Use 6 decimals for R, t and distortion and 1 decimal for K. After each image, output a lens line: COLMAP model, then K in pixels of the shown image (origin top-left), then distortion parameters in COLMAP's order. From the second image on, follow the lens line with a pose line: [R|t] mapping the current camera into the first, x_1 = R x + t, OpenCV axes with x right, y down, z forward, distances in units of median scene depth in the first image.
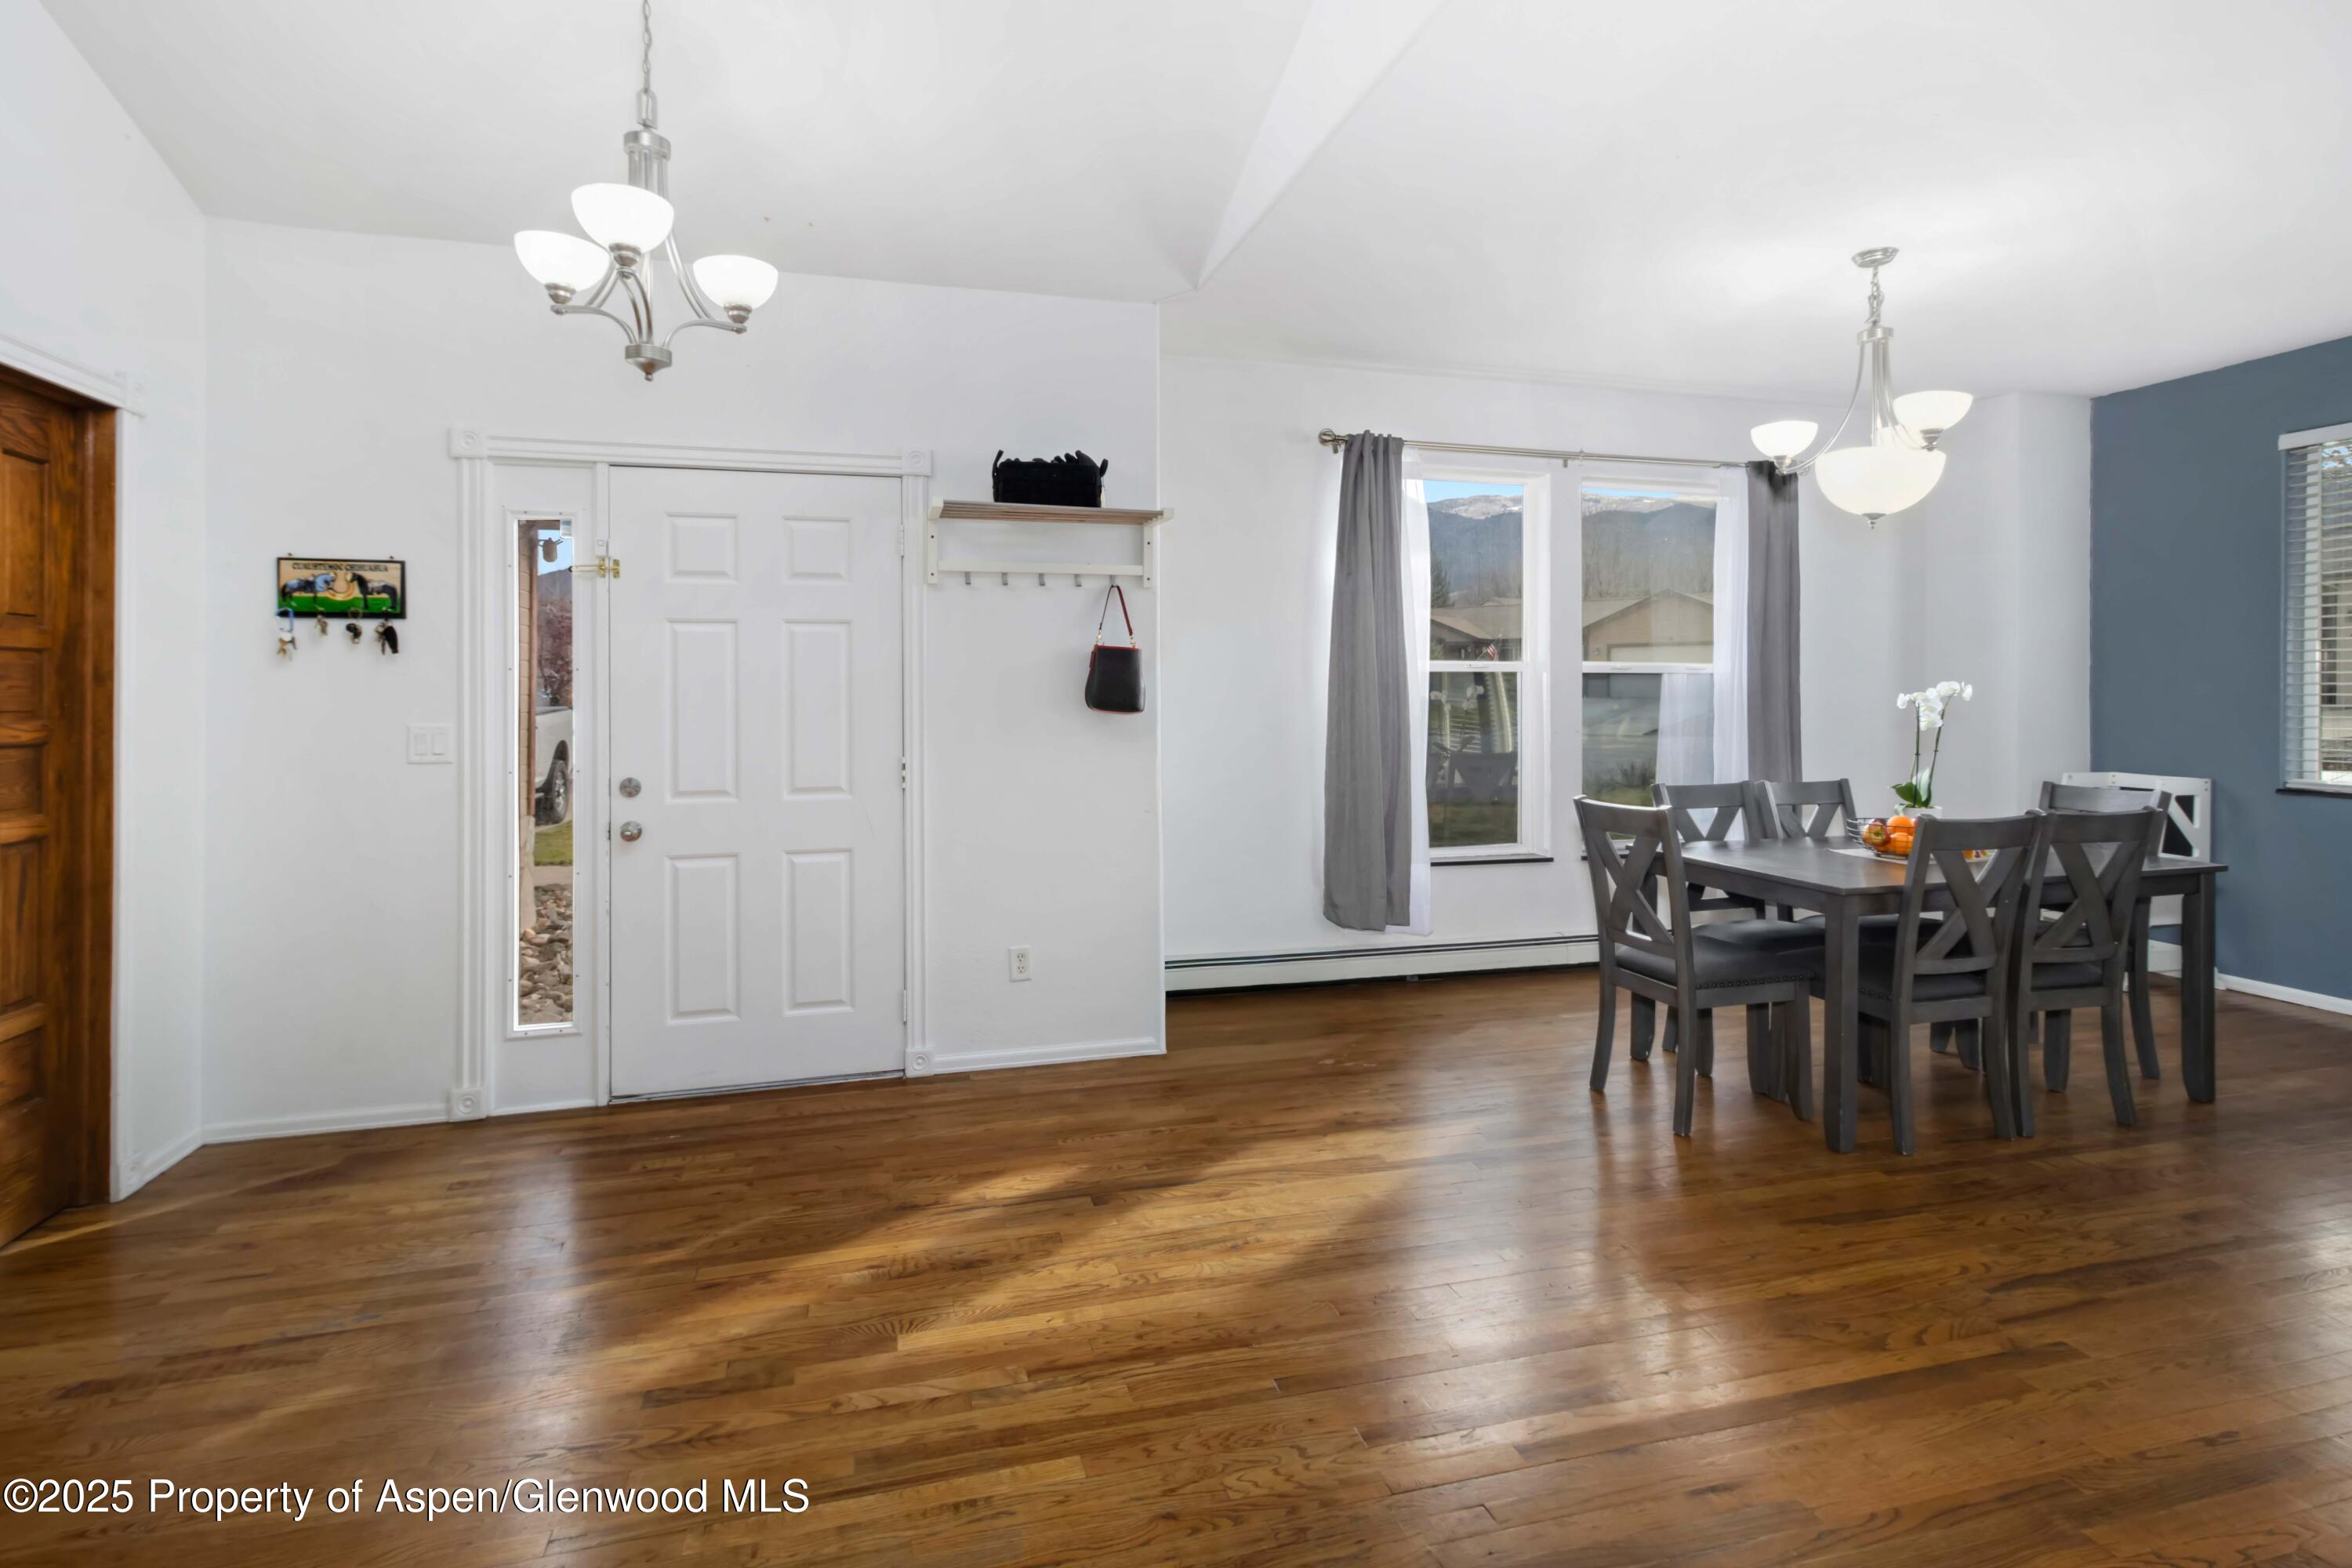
lens RADIAL K [[1143.7, 0, 1228.5], [0, 1143.7, 703.5], [0, 0, 1]] dist [0.000390, -0.000029]
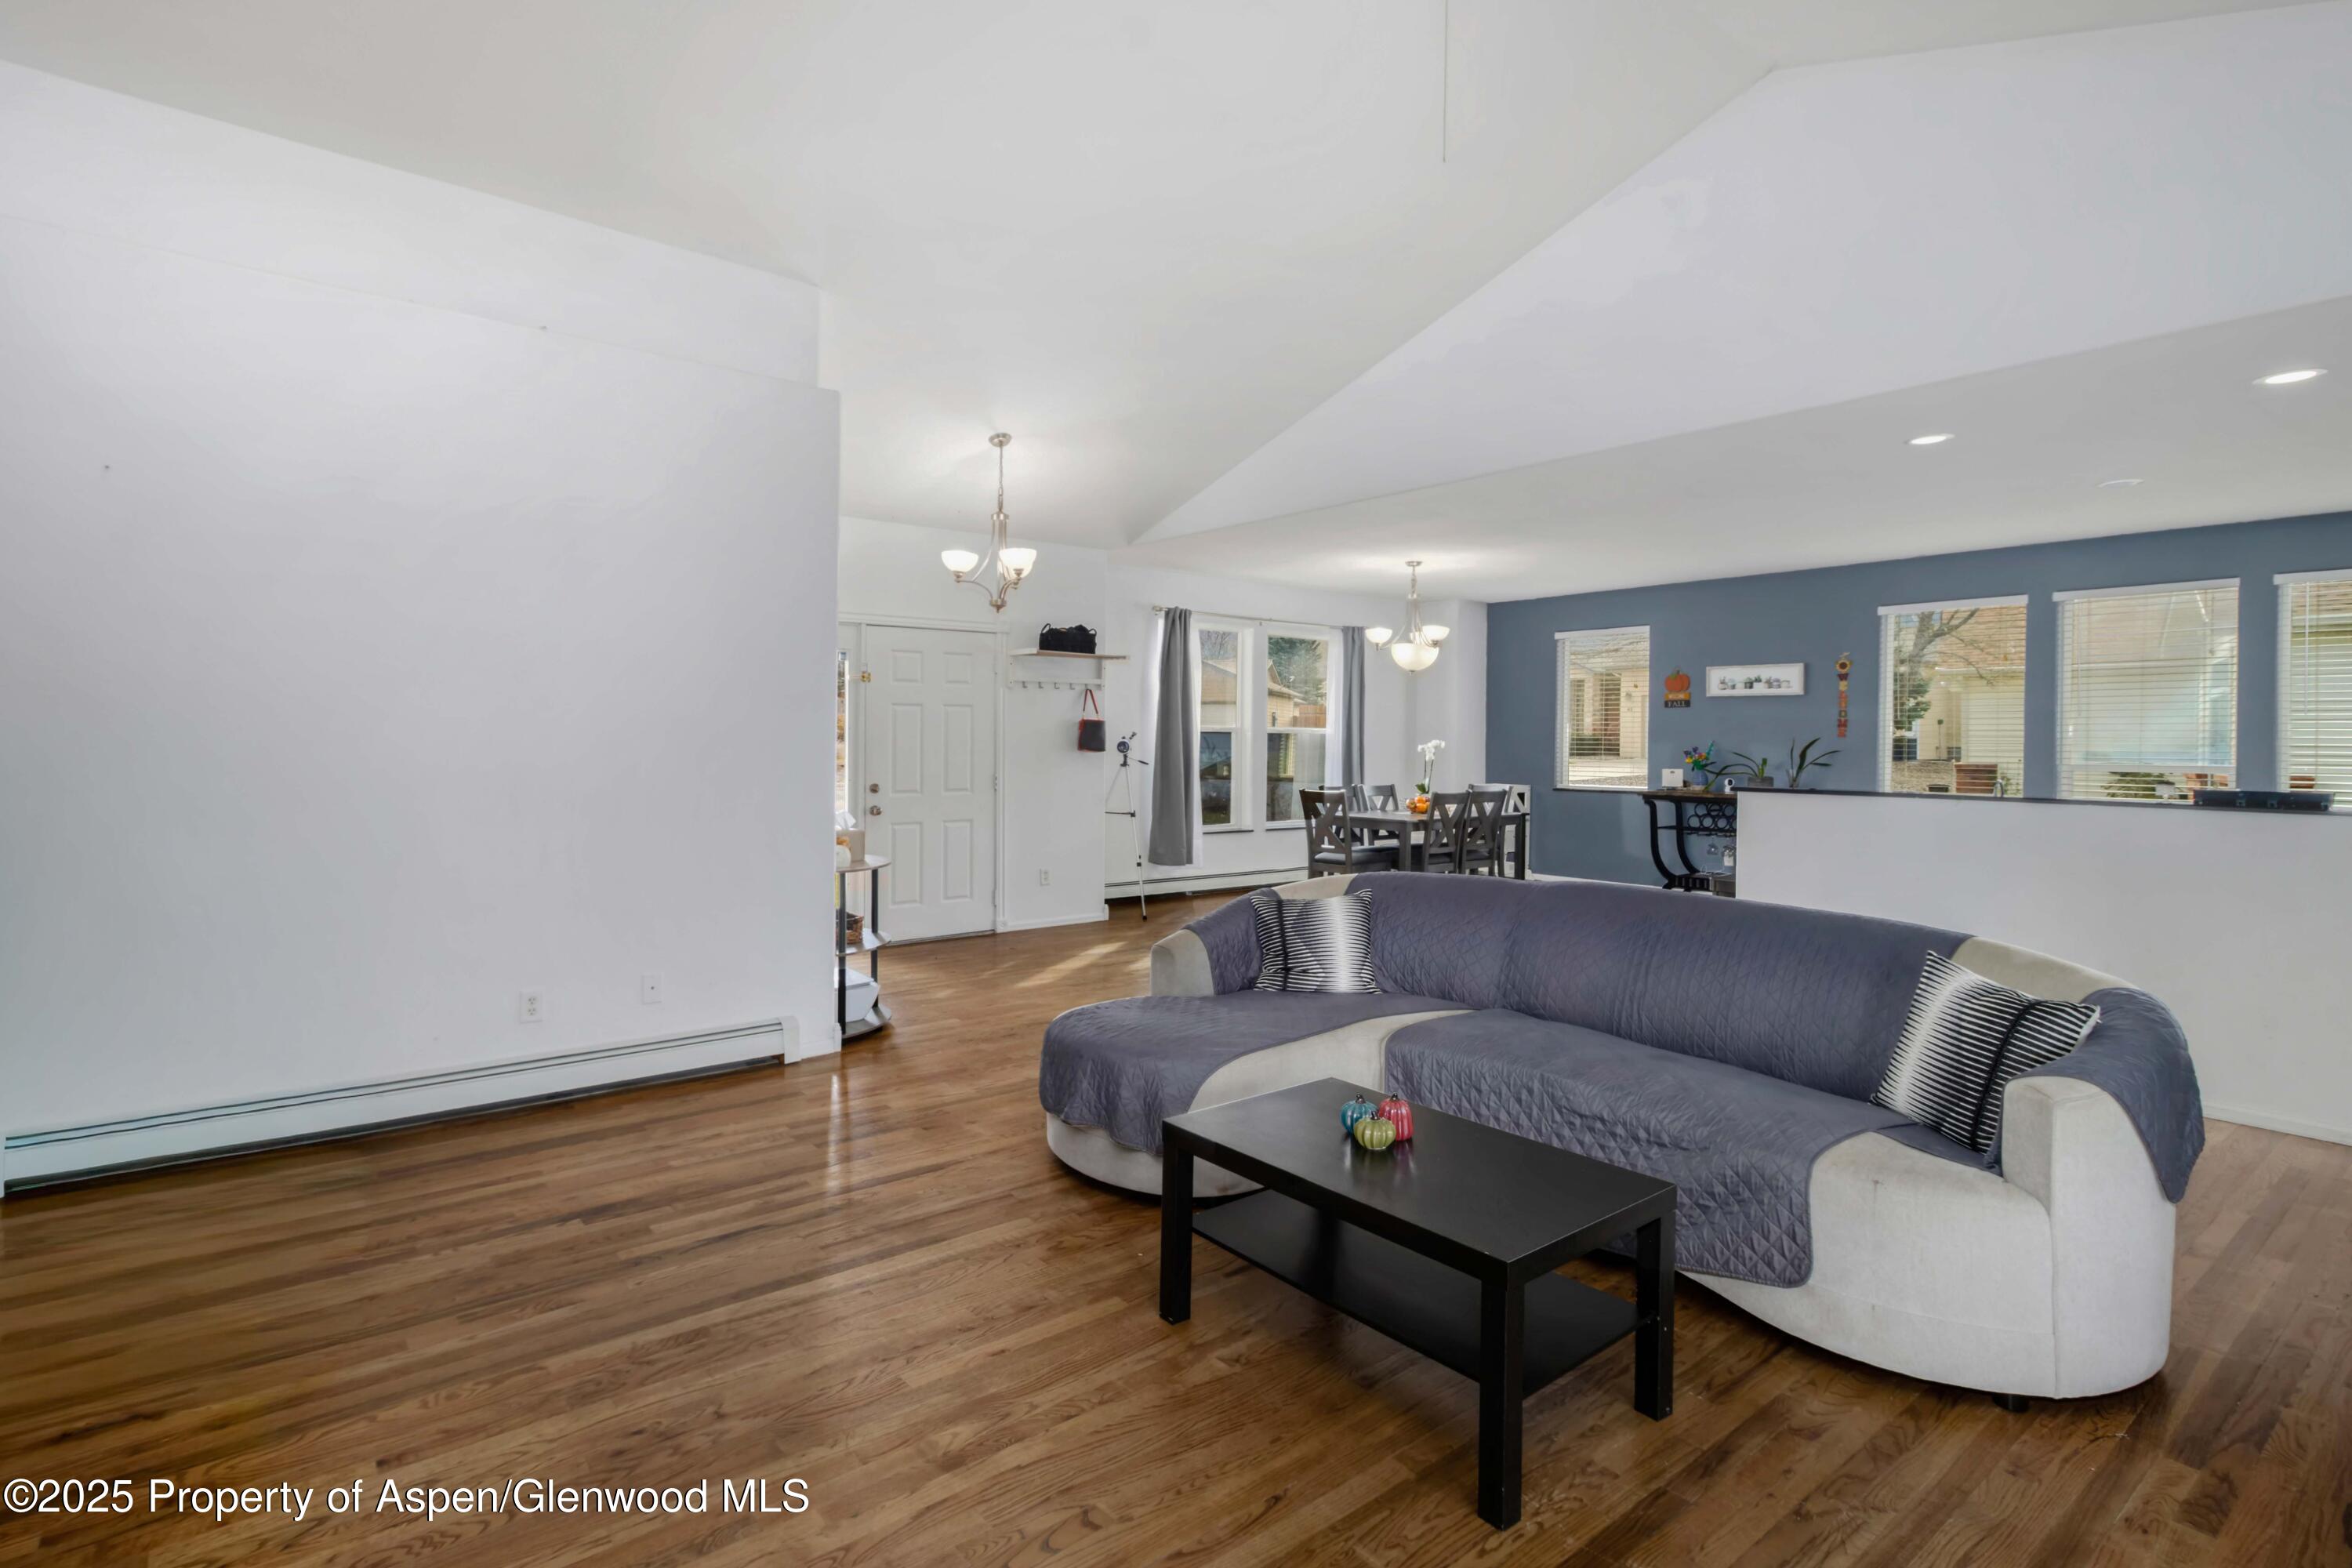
lens RADIAL K [[1143.7, 0, 1172.7], [0, 1143.7, 774.4], [0, 0, 1]] dist [0.000390, -0.000029]
pose [[0.929049, -0.002267, 0.369950, -0.736292], [-0.005696, 0.999775, 0.020430, 0.005664], [-0.369914, -0.021088, 0.928827, -0.975698]]
